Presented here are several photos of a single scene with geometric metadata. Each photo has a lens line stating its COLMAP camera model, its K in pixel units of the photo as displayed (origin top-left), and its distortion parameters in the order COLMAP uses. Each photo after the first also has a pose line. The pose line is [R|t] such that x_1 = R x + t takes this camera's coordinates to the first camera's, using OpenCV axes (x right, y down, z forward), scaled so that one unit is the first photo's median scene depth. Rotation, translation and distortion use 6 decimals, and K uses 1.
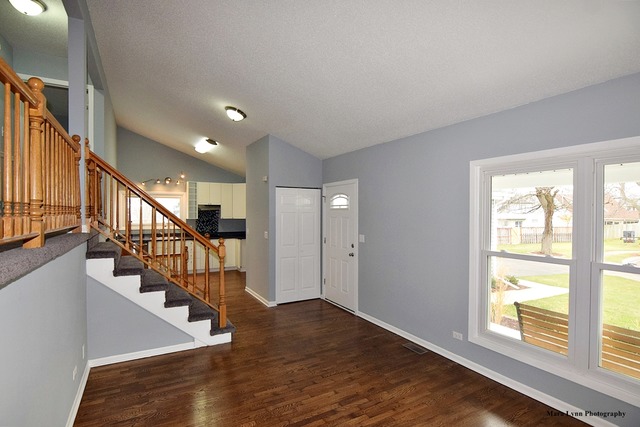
lens RADIAL K [[316.8, 0, 314.4], [0, 316.8, 215.2], [0, 0, 1]] dist [-0.030150, 0.008059]
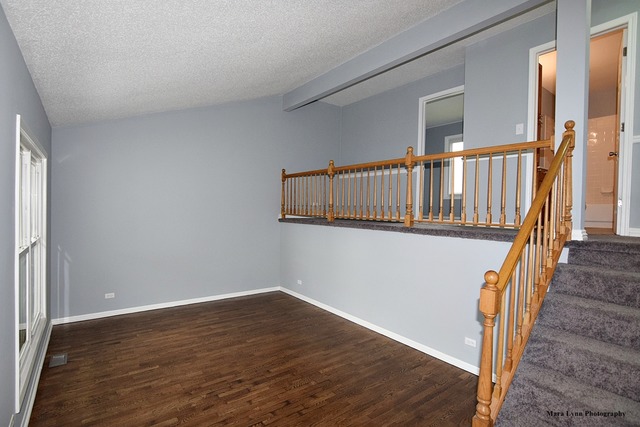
lens RADIAL K [[316.8, 0, 314.4], [0, 316.8, 215.2], [0, 0, 1]] dist [-0.030150, 0.008059]
pose [[-0.991523, -0.026828, -0.127130, 0.007082], [-0.030737, 0.999110, 0.028881, -0.006850], [0.126242, 0.032544, -0.991466, 1.093593]]
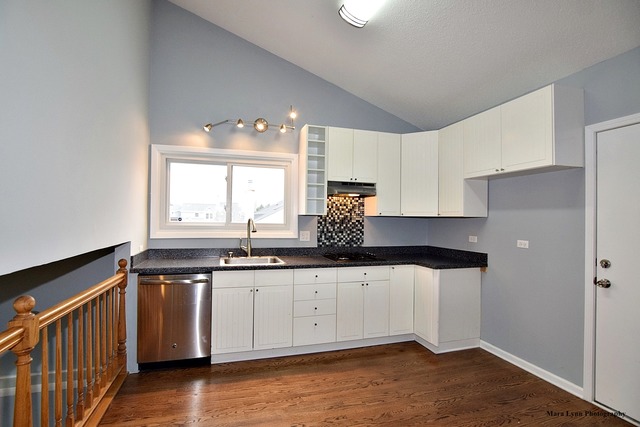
lens RADIAL K [[310.3, 0, 313.7], [0, 310.3, 215.3], [0, 0, 1]] dist [-0.030428, 0.010450]
pose [[0.976781, 0.009765, -0.214019, -0.514319], [-0.013584, 0.999774, -0.016382, 0.033414], [0.213811, 0.018908, 0.976692, 1.026041]]
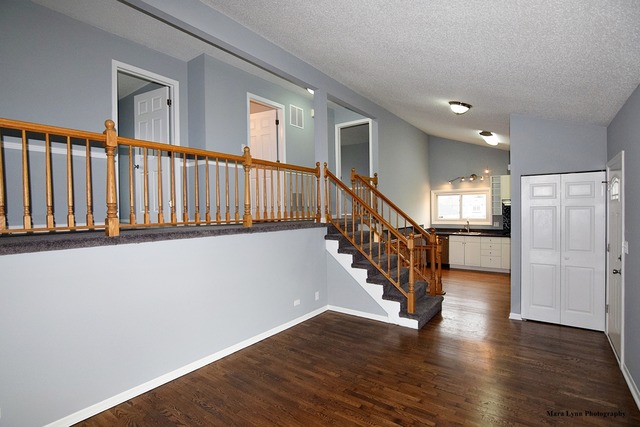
lens RADIAL K [[316.8, 0, 314.4], [0, 316.8, 215.2], [0, 0, 1]] dist [-0.030150, 0.008059]
pose [[0.400275, 0.005696, -0.916377, 0.451036], [0.006269, 0.999940, 0.008953, 0.001673], [0.916374, -0.009328, 0.400215, 0.198835]]
